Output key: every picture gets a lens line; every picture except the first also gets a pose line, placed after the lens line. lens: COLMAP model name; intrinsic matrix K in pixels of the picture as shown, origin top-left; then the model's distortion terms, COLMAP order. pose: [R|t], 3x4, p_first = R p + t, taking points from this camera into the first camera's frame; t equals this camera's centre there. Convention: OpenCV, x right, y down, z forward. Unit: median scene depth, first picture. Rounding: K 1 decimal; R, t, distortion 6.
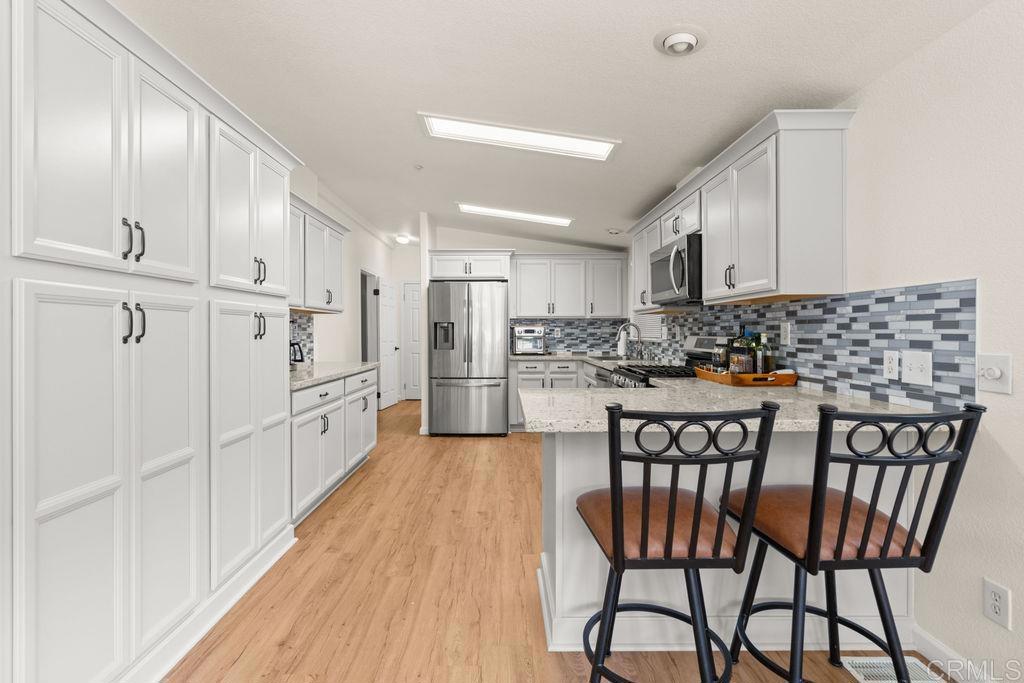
lens RADIAL K [[467.0, 0, 494.7], [0, 467.0, 333.3], [0, 0, 1]] dist [0.006130, 0.000503]
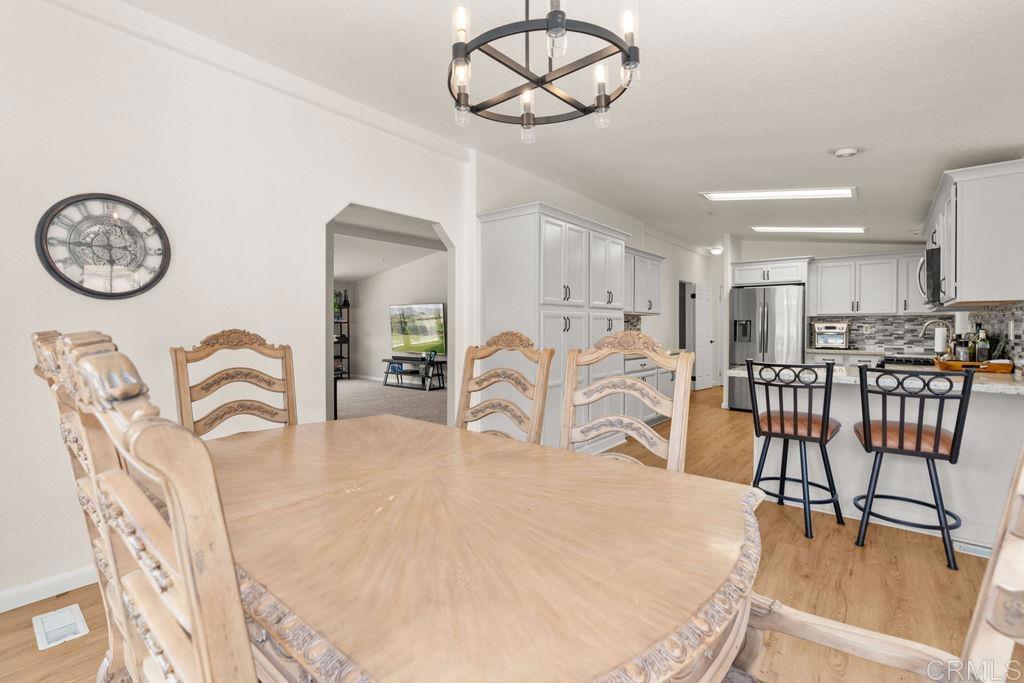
lens RADIAL K [[467.0, 0, 508.2], [0, 467.0, 335.9], [0, 0, 1]] dist [0.006130, 0.000503]
pose [[0.781945, 0.014587, -0.623177, 0.176694], [-0.005275, 0.999845, 0.016786, 0.000584], [0.623326, -0.009838, 0.781901, -0.362906]]
